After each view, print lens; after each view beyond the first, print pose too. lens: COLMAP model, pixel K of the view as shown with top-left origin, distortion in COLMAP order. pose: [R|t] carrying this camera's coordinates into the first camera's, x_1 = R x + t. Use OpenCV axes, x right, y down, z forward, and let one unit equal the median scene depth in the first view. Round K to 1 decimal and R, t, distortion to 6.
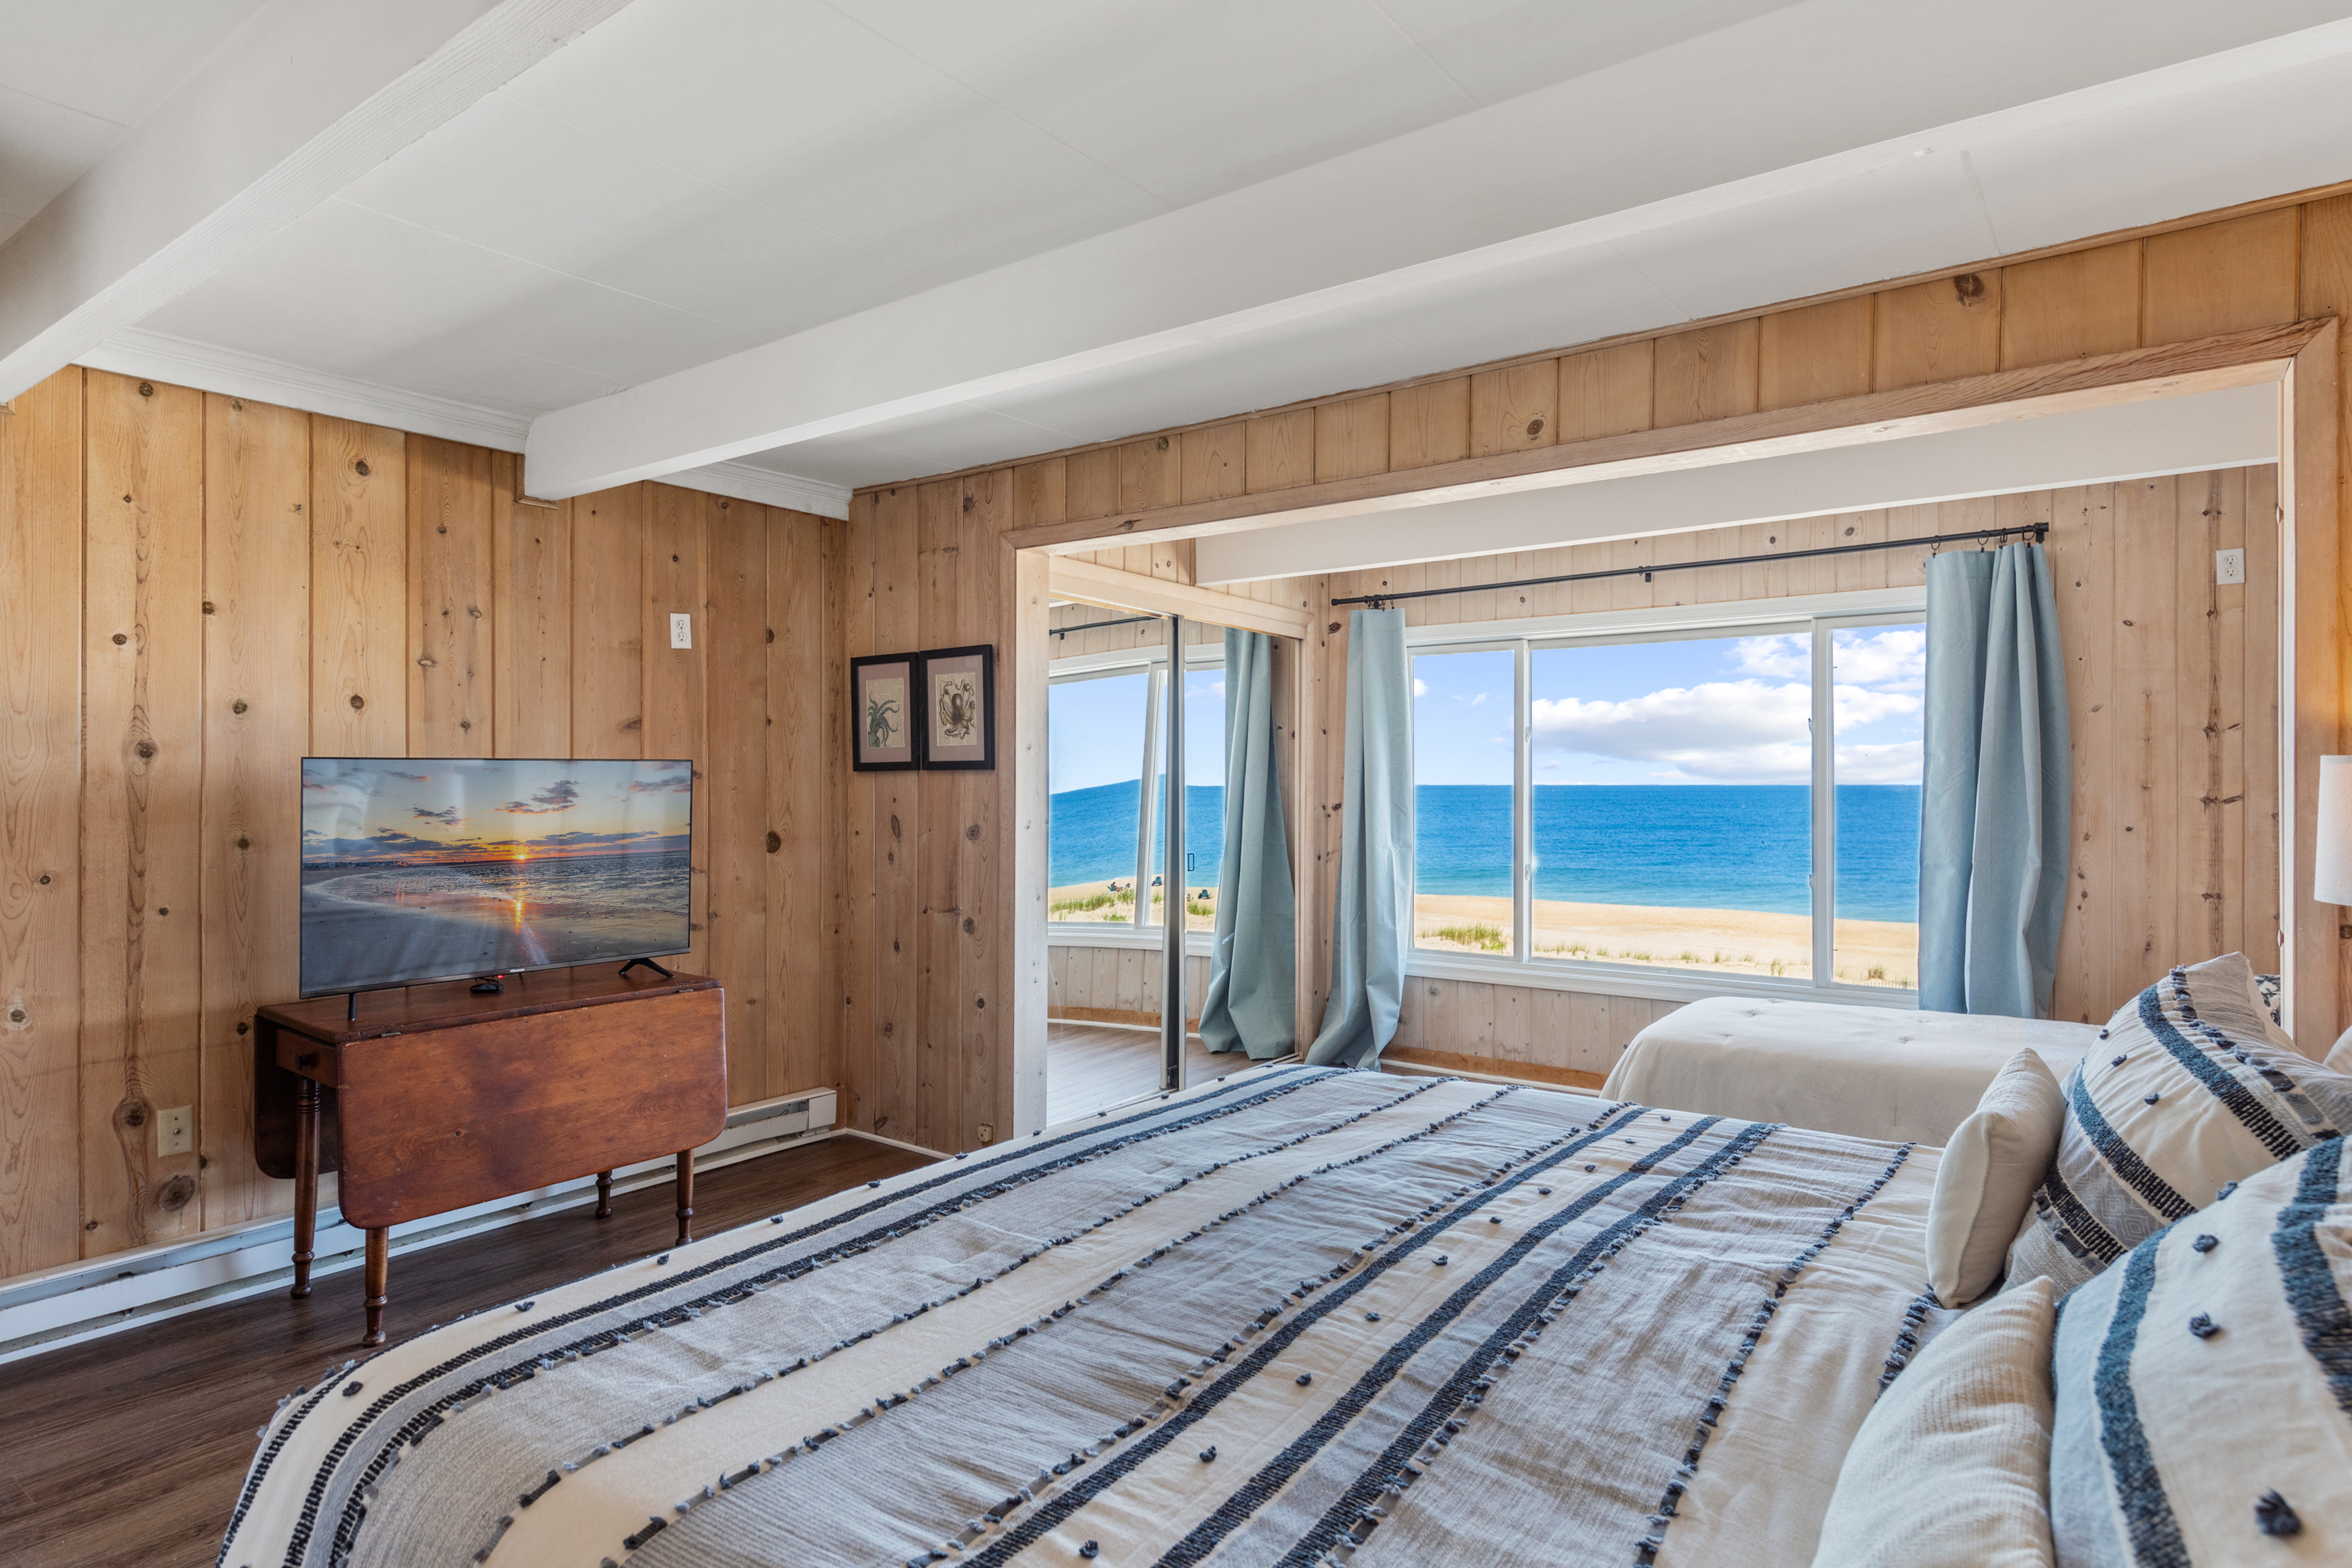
lens RADIAL K [[1299.2, 0, 1174.9], [0, 1299.2, 786.8], [0, 0, 1]] dist [0.003505, 0.000374]
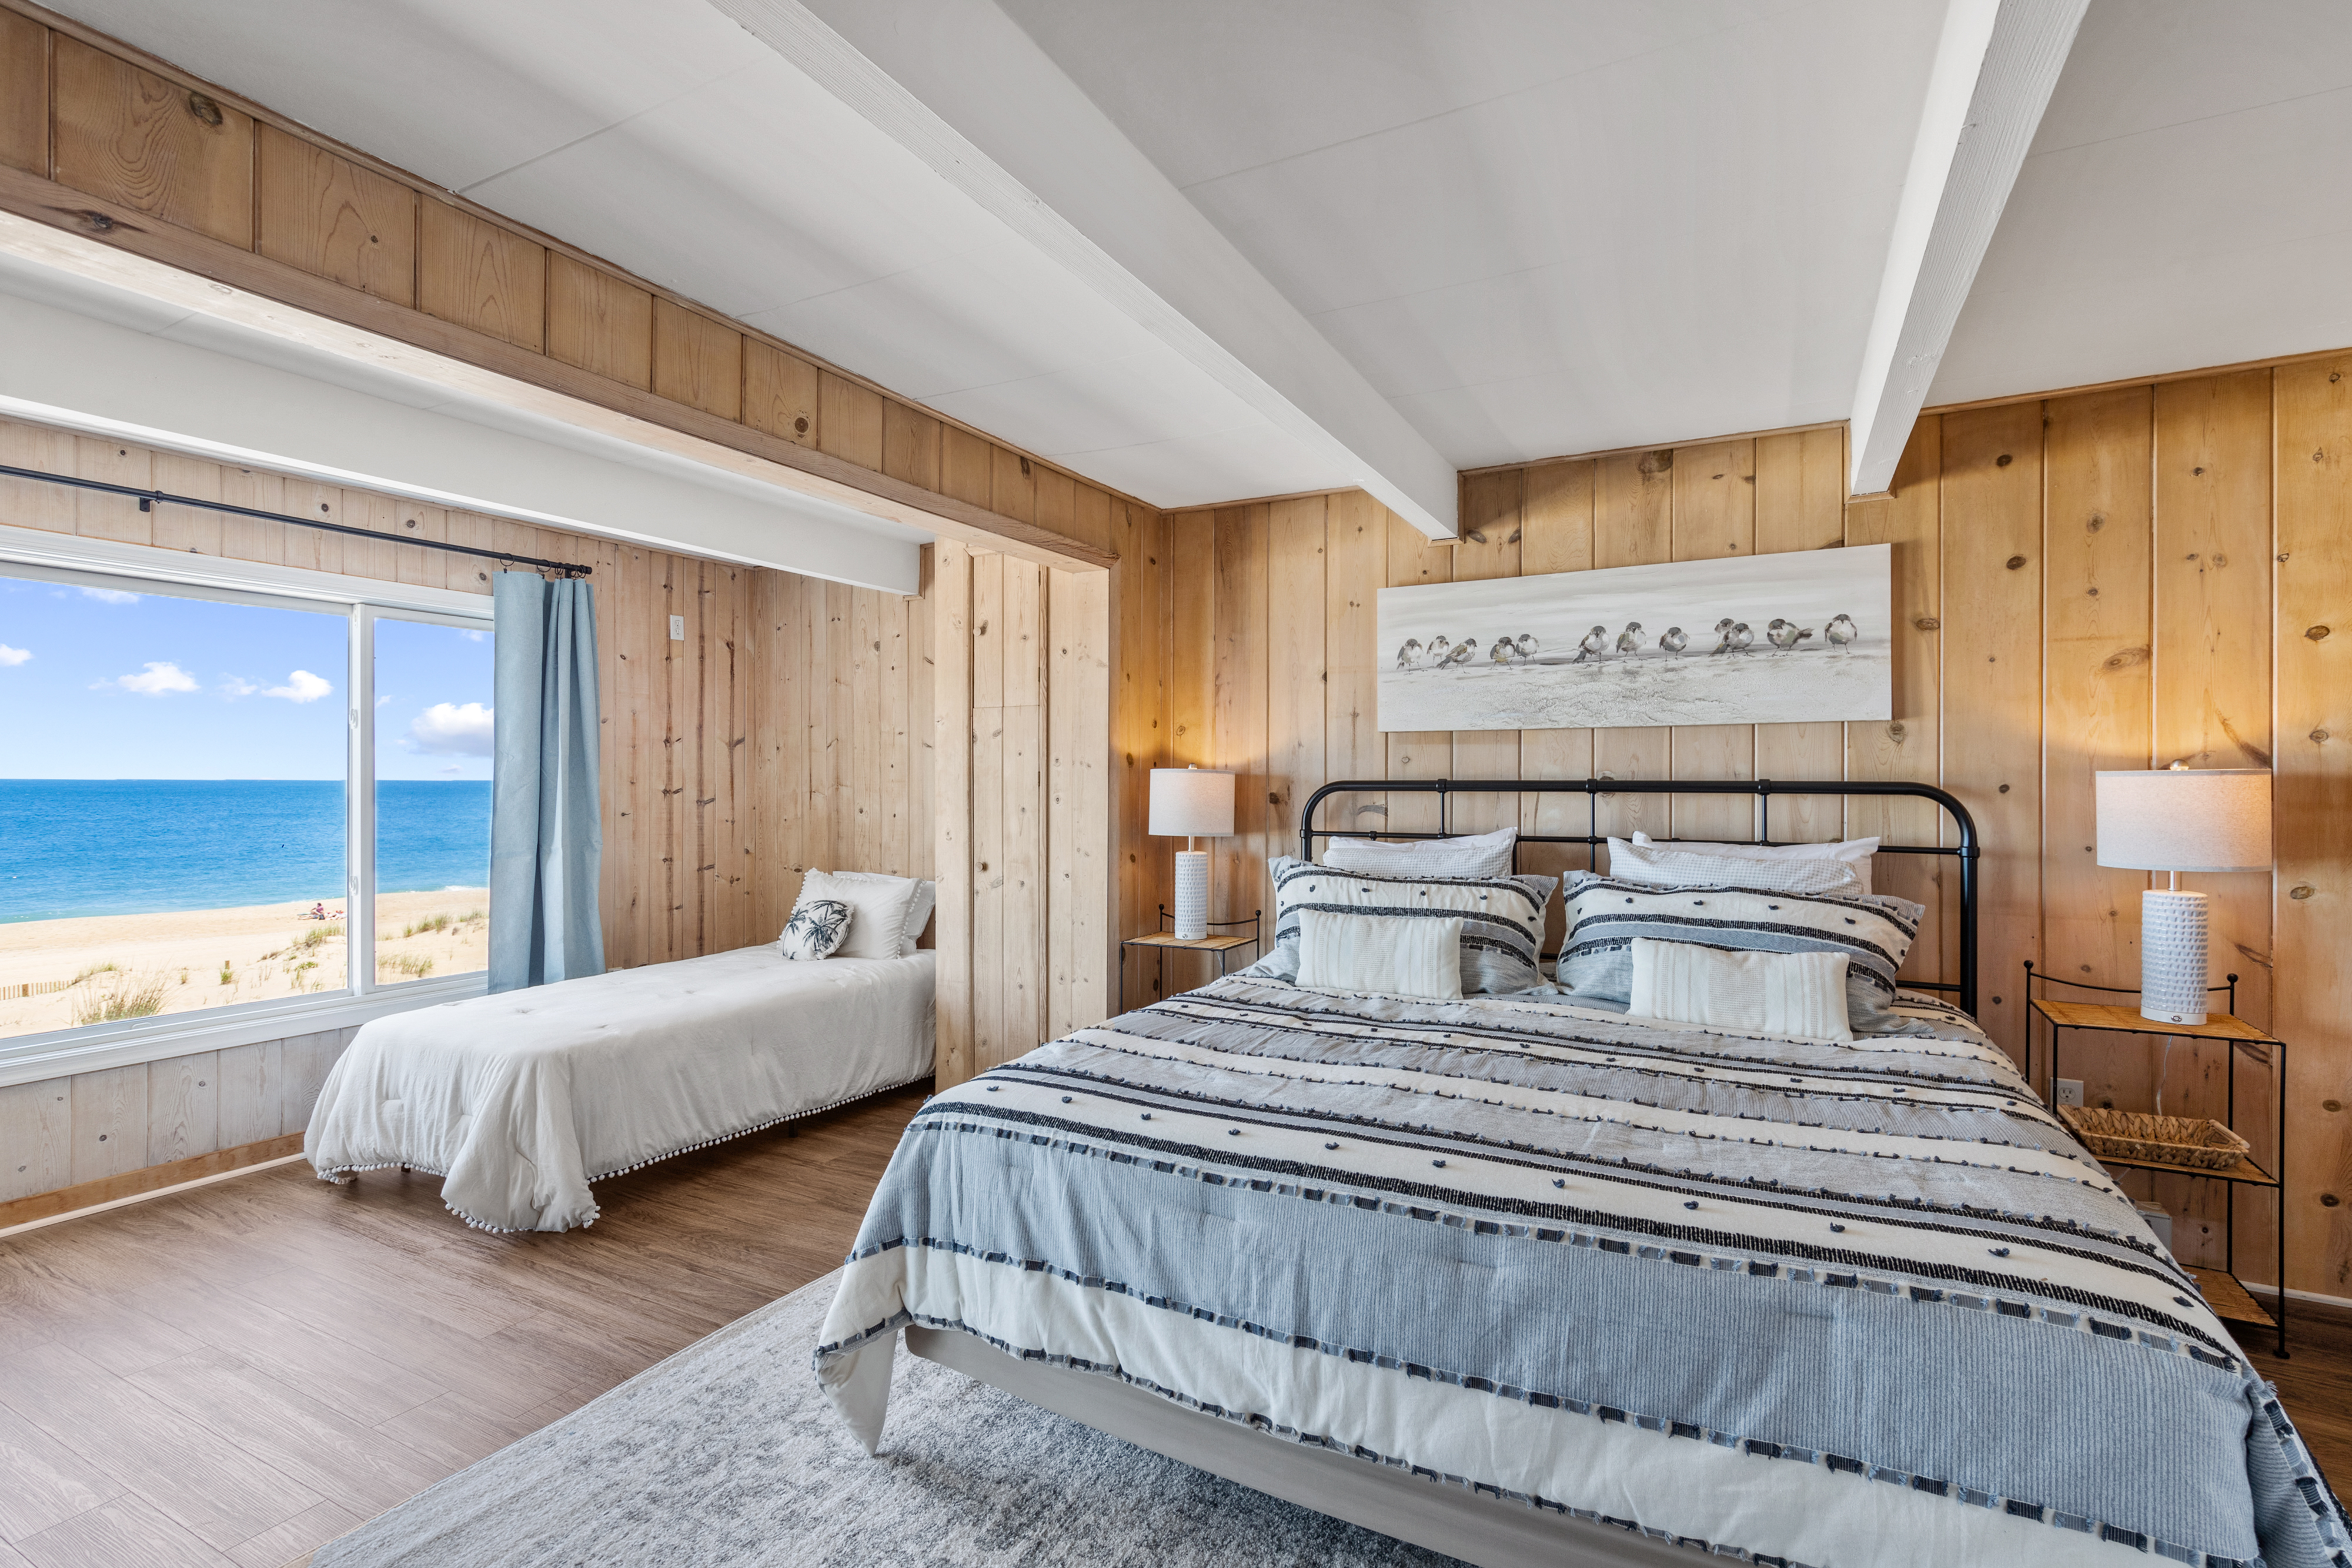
lens RADIAL K [[1097.7, 0, 1176.1], [0, 1097.7, 779.3], [0, 0, 1]] dist [0.004113, -0.000018]
pose [[-0.152303, 0.002495, 0.988331, -0.457833], [-0.000444, 0.999997, -0.002592, -0.000029], [-0.988334, -0.000834, -0.152302, 0.636660]]
